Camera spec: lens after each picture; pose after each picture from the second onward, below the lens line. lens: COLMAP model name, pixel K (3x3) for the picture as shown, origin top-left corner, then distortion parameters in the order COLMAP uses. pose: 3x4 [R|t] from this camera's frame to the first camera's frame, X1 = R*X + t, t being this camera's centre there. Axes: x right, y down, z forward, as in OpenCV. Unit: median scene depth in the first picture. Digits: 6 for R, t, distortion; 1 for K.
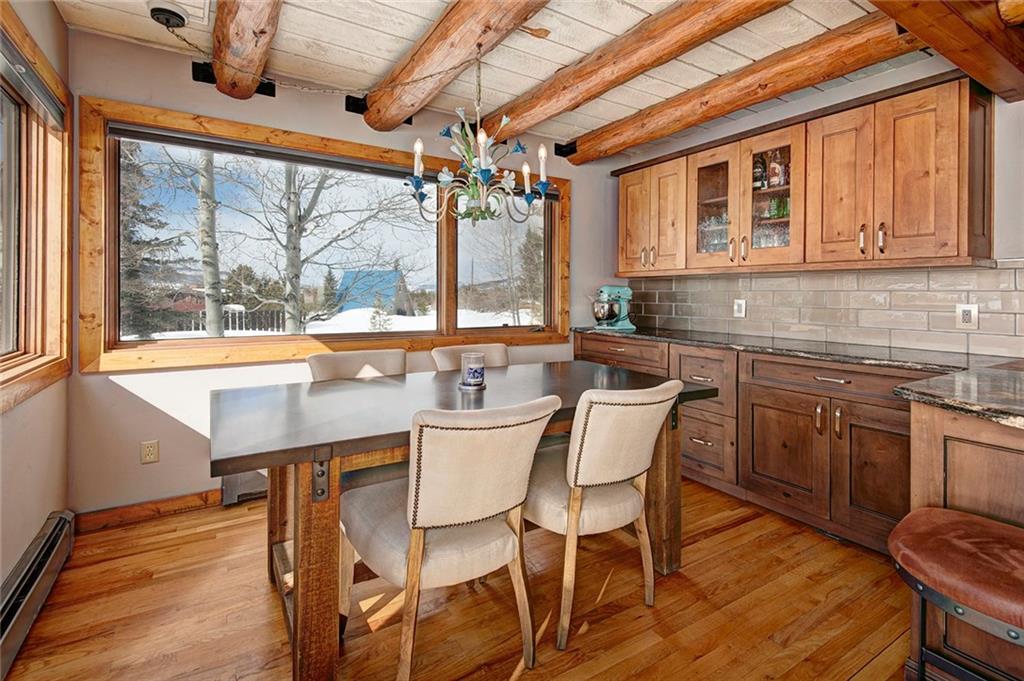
lens RADIAL K [[479.3, 0, 511.0], [0, 479.3, 319.2], [0, 0, 1]] dist [0.037944, -0.000024]
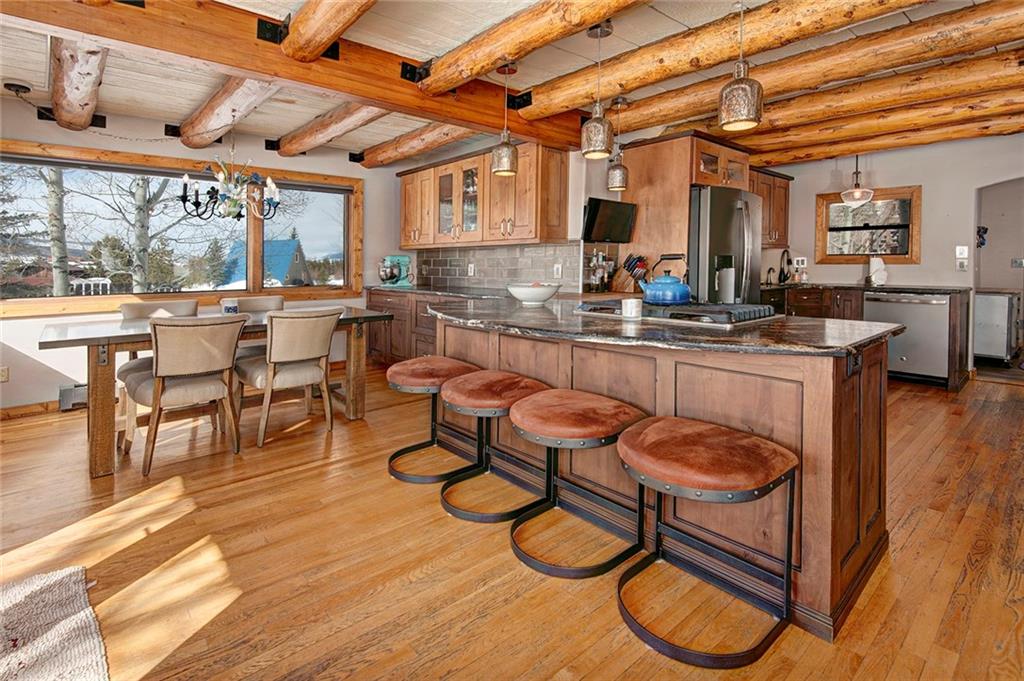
lens RADIAL K [[485.2, 0, 518.3], [0, 485.2, 273.0], [0, 0, 1]] dist [0.026147, -0.001444]
pose [[0.984446, -0.019053, 0.174653, 0.322290], [0.024102, 0.999349, -0.026834, 0.028167], [-0.174028, 0.030626, 0.984264, -0.452373]]
